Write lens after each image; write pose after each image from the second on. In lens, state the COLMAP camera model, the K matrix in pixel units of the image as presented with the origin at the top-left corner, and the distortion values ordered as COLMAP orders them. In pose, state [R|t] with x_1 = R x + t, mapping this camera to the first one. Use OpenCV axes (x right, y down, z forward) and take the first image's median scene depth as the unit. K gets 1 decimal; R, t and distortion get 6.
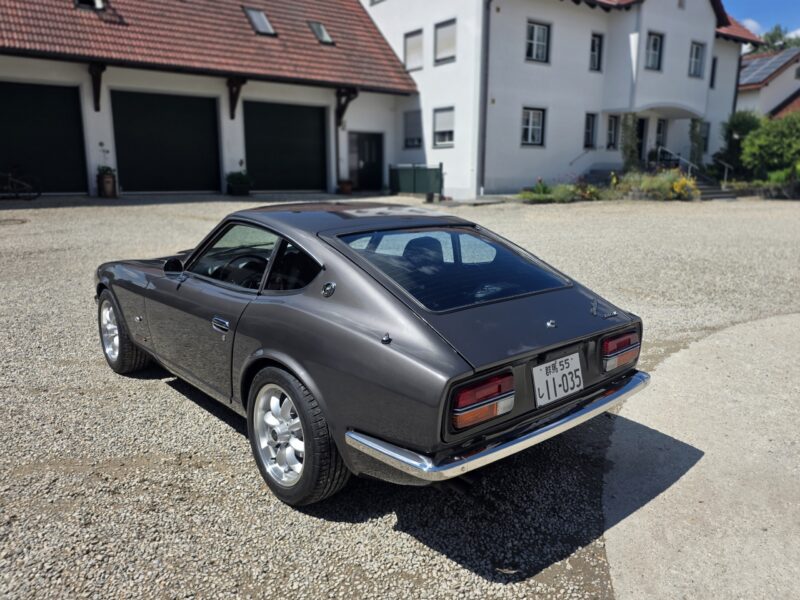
lens RADIAL K [[600.8, 0, 400.0], [0, 600.8, 300.0], [0, 0, 1]] dist [0.027743, -0.006734]
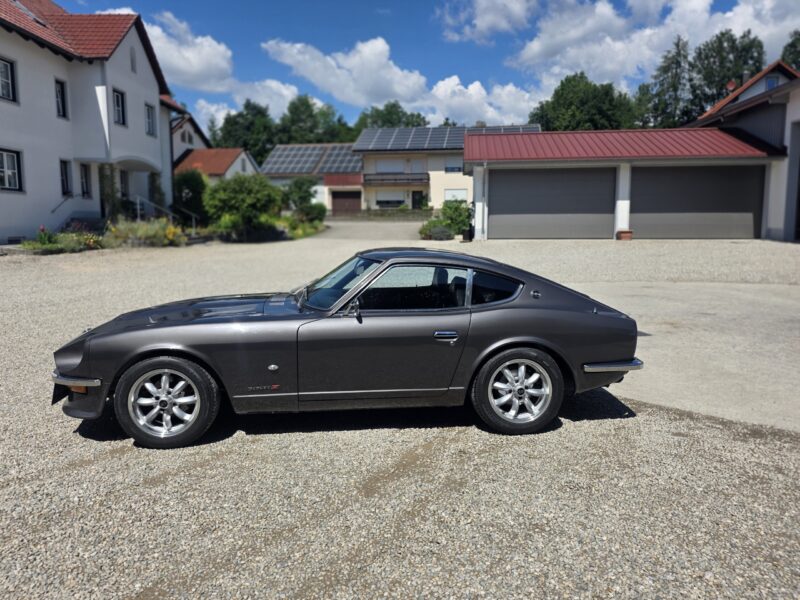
lens RADIAL K [[600.8, 0, 400.0], [0, 600.8, 300.0], [0, 0, 1]] dist [0.027743, -0.006734]
pose [[0.585462, -0.108426, 0.803417, -0.183720], [0.168904, 0.985583, 0.009927, -0.009207], [-0.792910, 0.129888, 0.595334, 0.031799]]
